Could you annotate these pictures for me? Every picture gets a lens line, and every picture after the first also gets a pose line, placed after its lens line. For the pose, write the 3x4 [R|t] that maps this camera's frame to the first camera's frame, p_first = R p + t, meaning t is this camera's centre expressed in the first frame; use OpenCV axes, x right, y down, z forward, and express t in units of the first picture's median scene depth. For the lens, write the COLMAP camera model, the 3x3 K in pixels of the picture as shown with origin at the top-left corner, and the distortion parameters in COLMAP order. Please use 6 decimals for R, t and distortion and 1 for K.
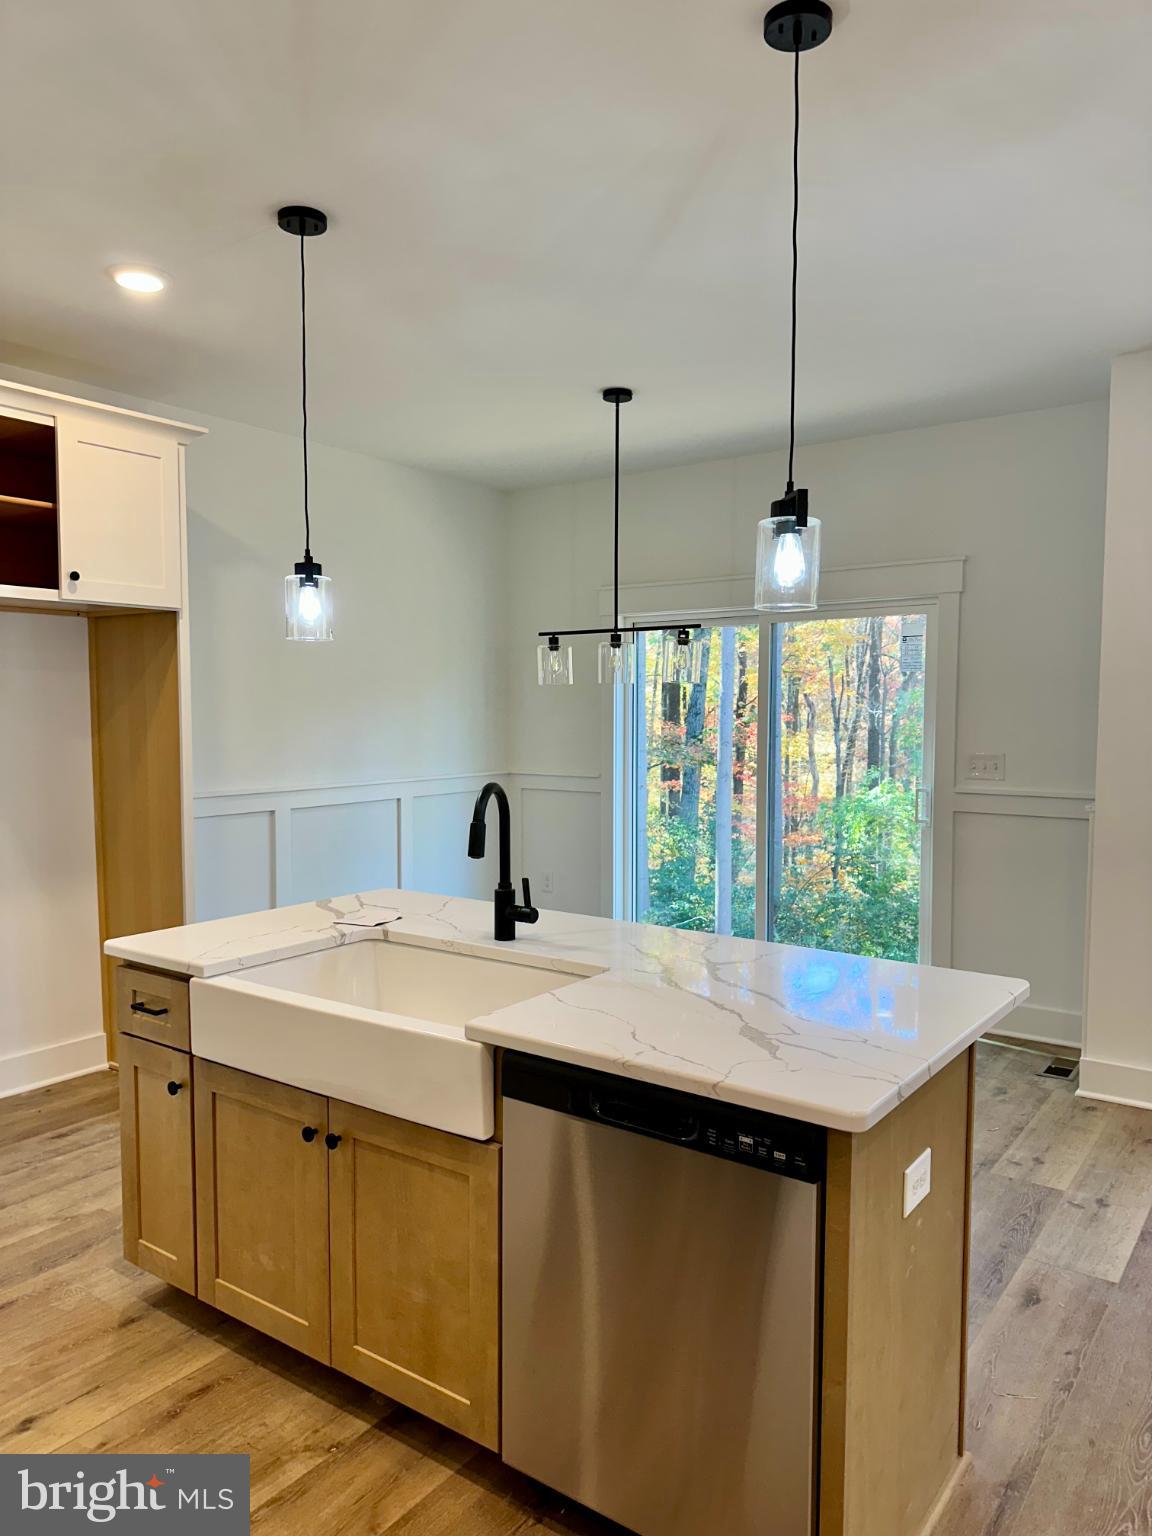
lens RADIAL K [[1089.0, 0, 577.8], [0, 1089.0, 774.6], [0, 0, 1]] dist [0.056265, -0.082643]
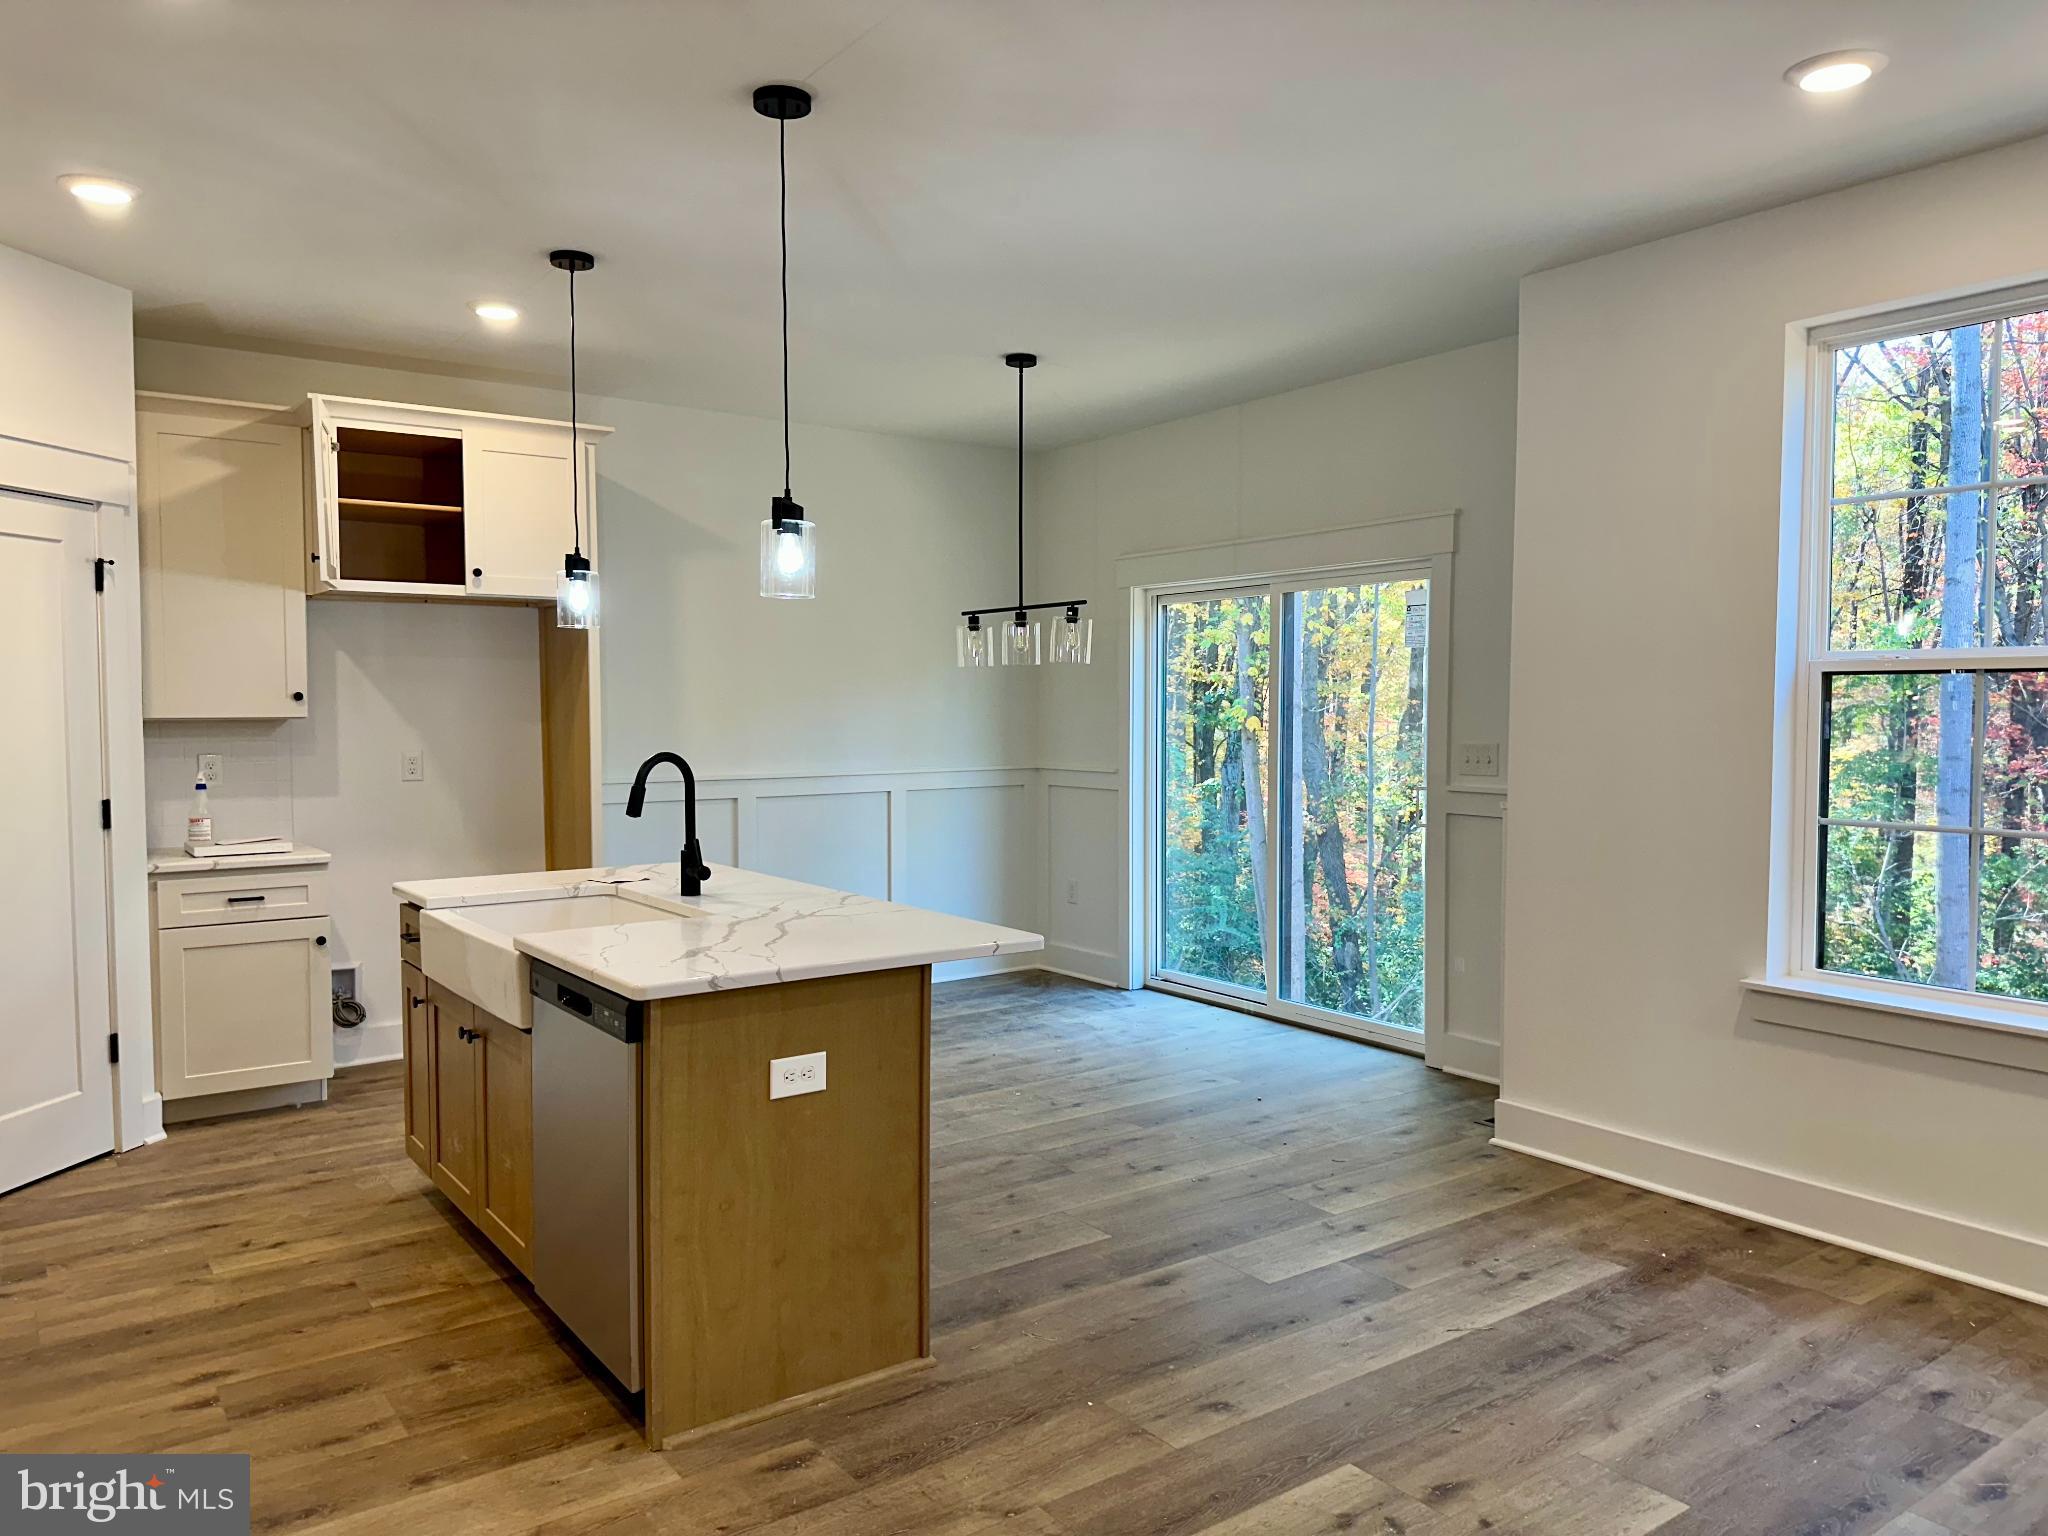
lens RADIAL K [[1452.0, 0, 1024.0], [0, 1452.0, 768.0], [0, 0, 1]] dist [0.056265, -0.082643]
pose [[0.949040, 0.013228, -0.314878, 0.532640], [-0.018298, 0.999746, -0.013150, 0.026150], [0.314624, 0.018242, 0.949041, -0.223102]]
